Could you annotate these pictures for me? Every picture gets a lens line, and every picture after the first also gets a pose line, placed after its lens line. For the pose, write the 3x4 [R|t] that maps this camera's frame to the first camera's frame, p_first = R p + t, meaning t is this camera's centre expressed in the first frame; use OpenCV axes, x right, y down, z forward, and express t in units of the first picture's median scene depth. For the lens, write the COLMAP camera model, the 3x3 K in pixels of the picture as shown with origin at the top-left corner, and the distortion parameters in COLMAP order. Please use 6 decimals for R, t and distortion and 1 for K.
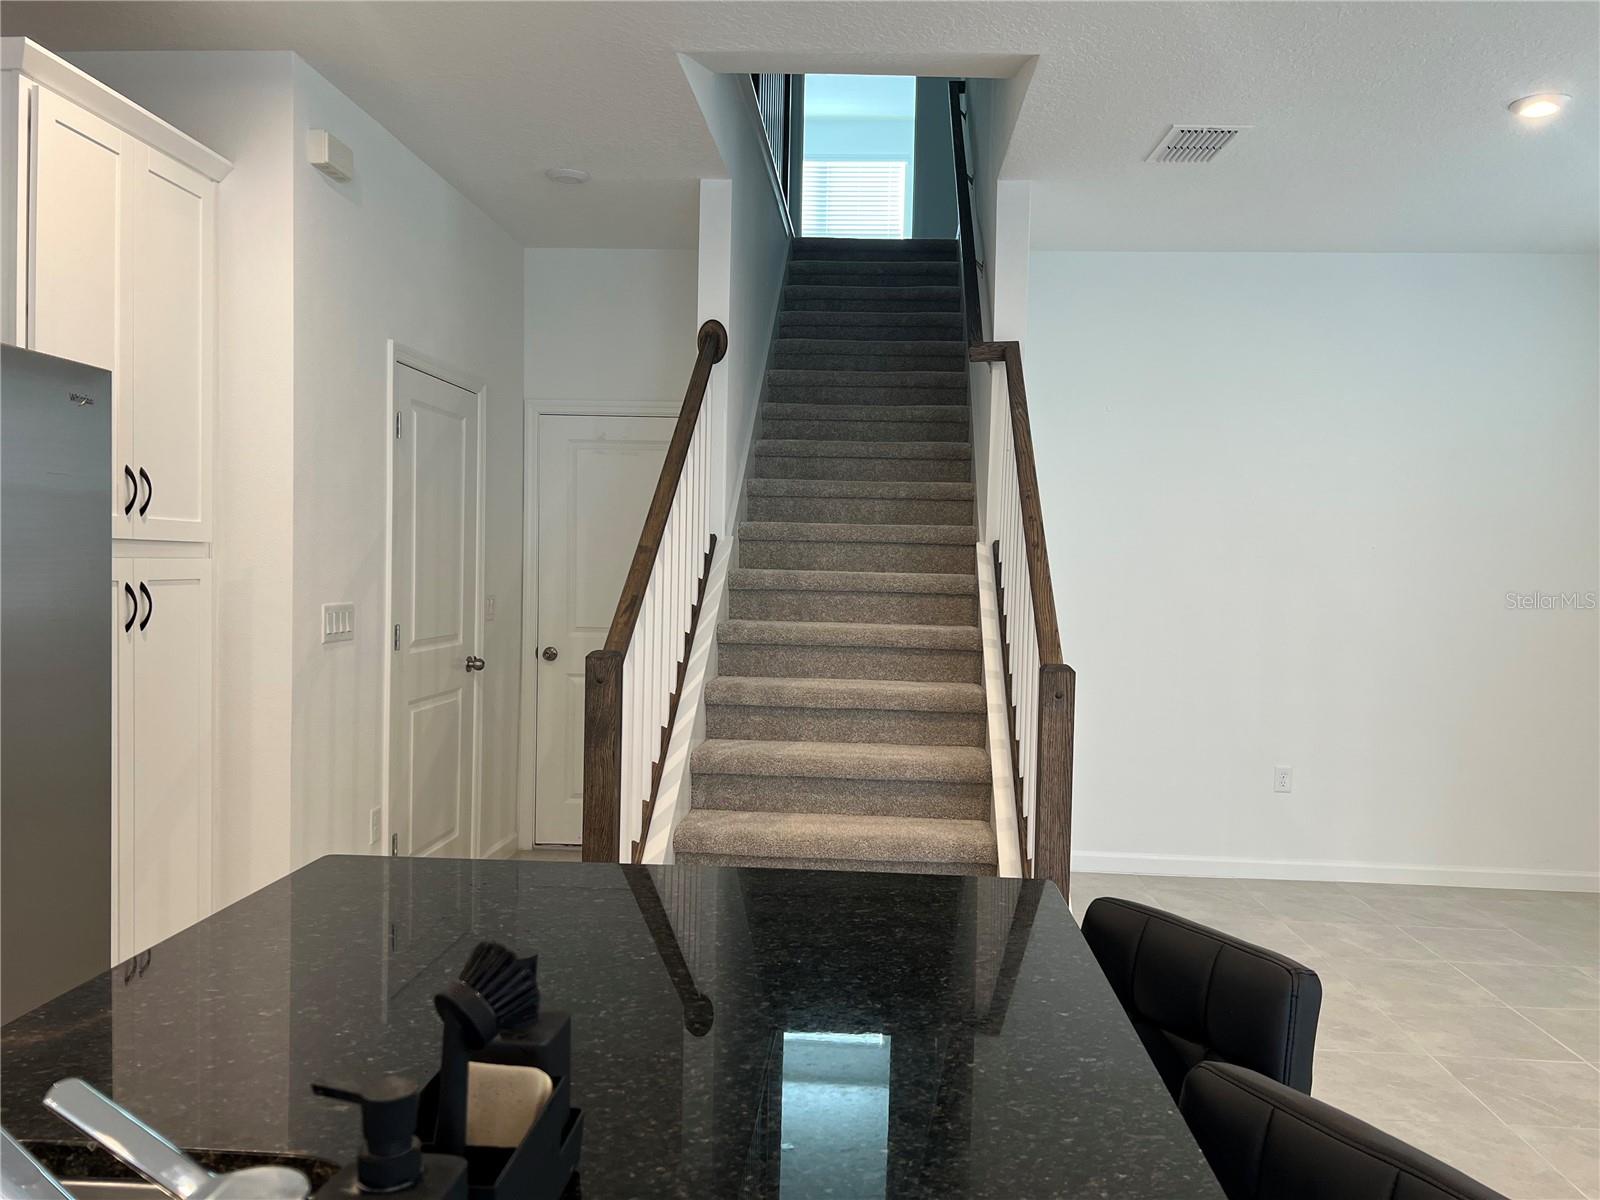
lens RADIAL K [[1200.9, 0, 812.9], [0, 1200.9, 613.9], [0, 0, 1]] dist [0.064780, -0.079213]
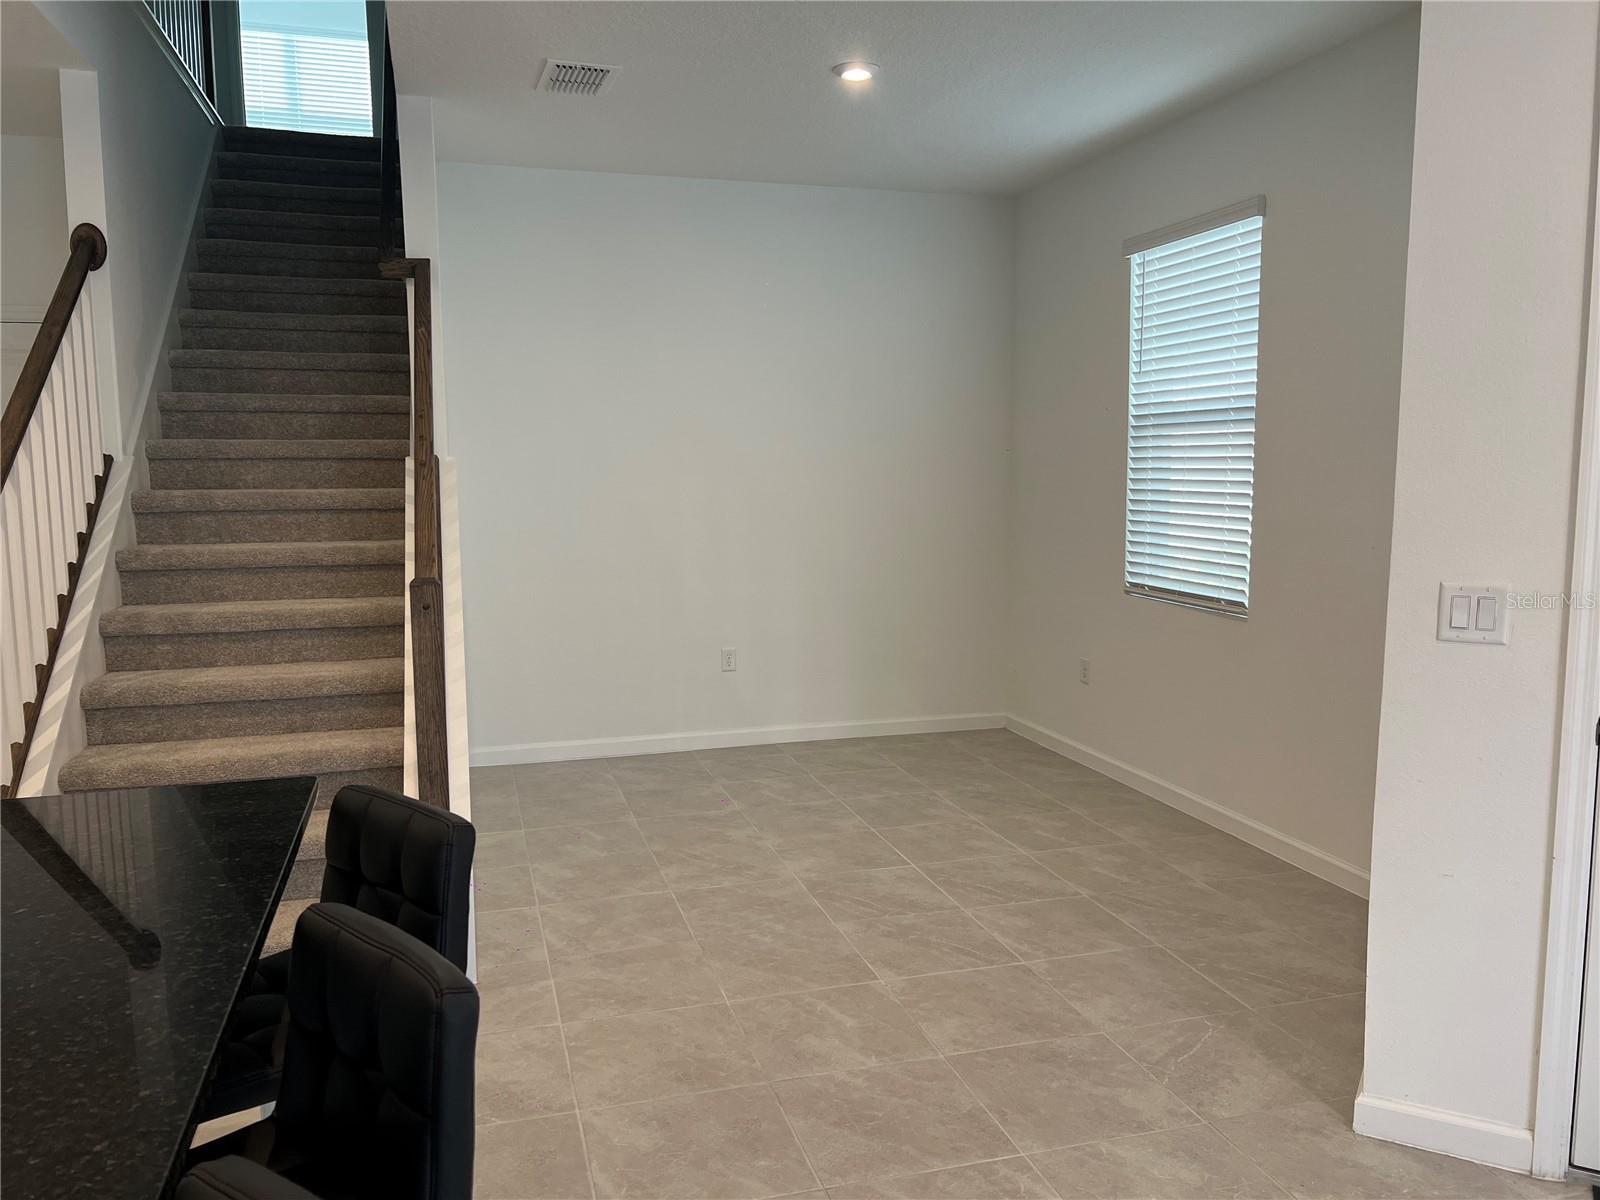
lens RADIAL K [[1200.9, 0, 811.8], [0, 1200.9, 605.5], [0, 0, 1]] dist [0.064780, -0.079213]
pose [[0.938502, -0.068439, 0.338424, 0.108801], [0.041685, 0.995448, 0.085709, -0.008231], [-0.342750, -0.066331, 0.937082, -0.093604]]
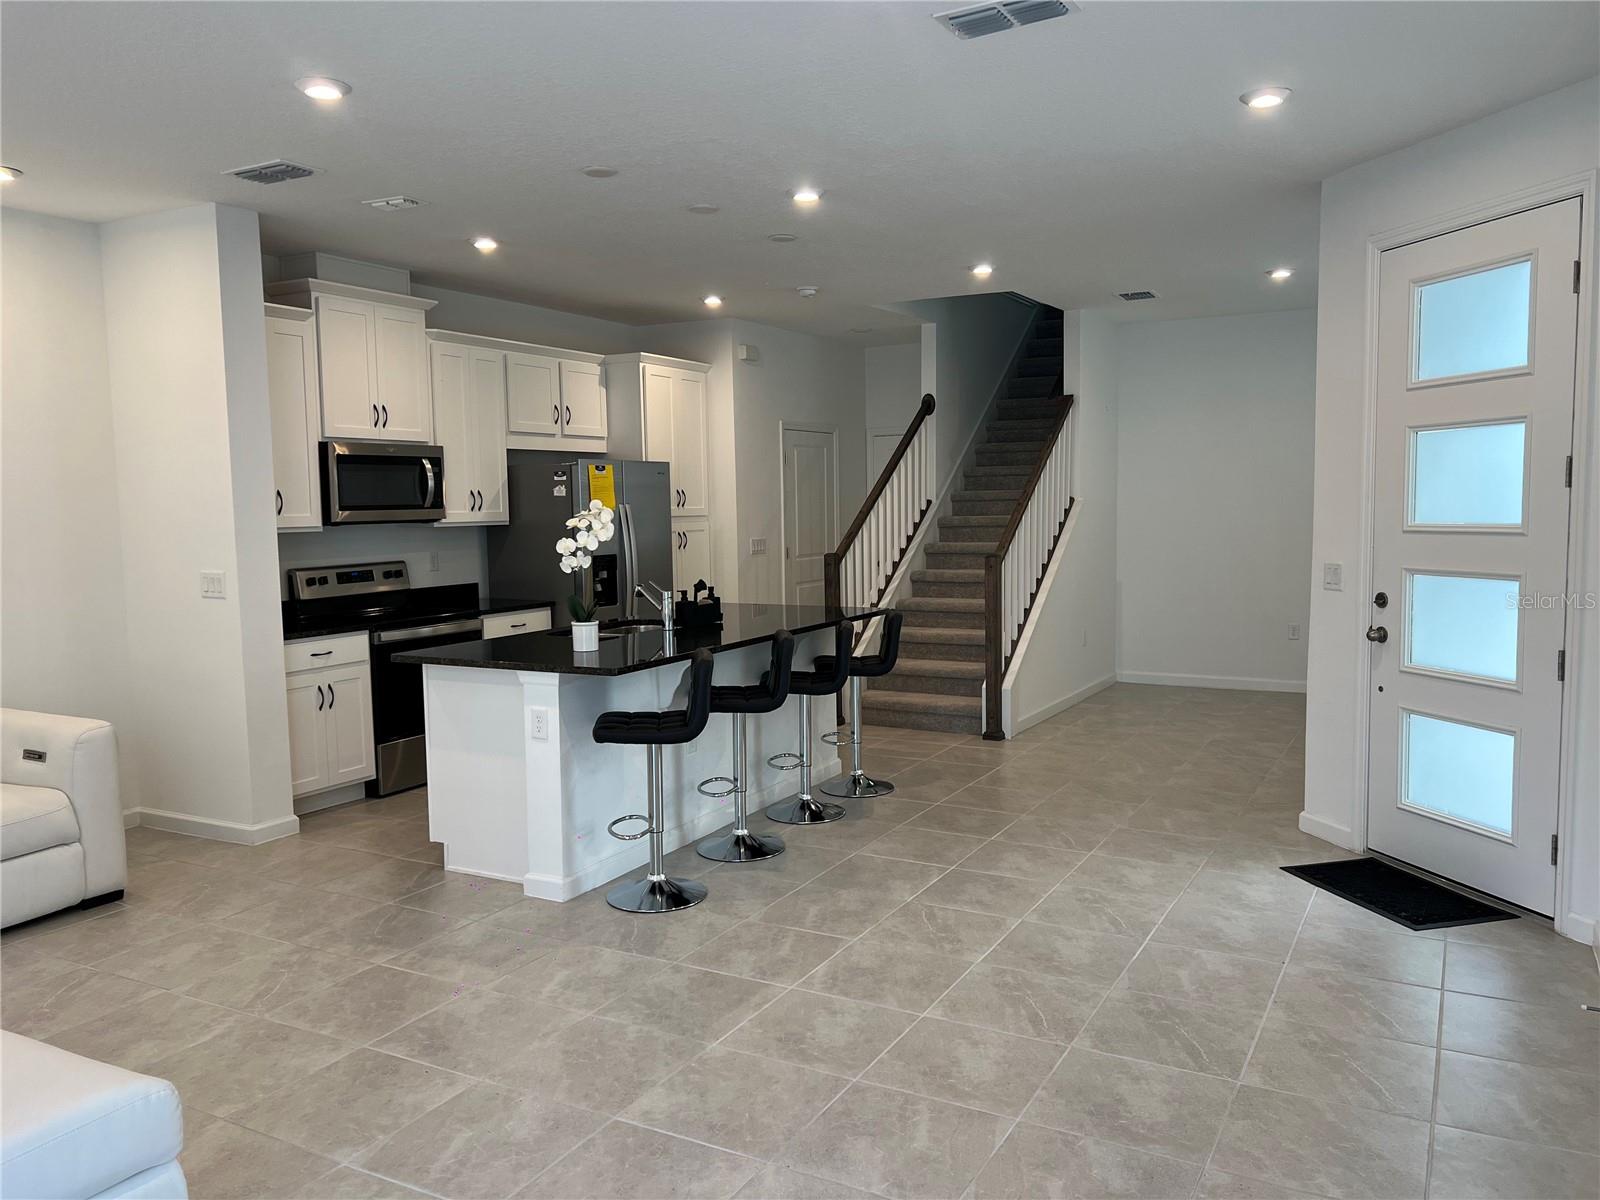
lens RADIAL K [[1200.9, 0, 814.2], [0, 1200.9, 607.3], [0, 0, 1]] dist [0.064780, -0.079213]
pose [[0.905029, 0.000334, -0.425350, 0.635267], [0.019407, 0.998926, 0.042077, 0.026933], [0.424907, -0.046336, 0.904050, -0.974378]]
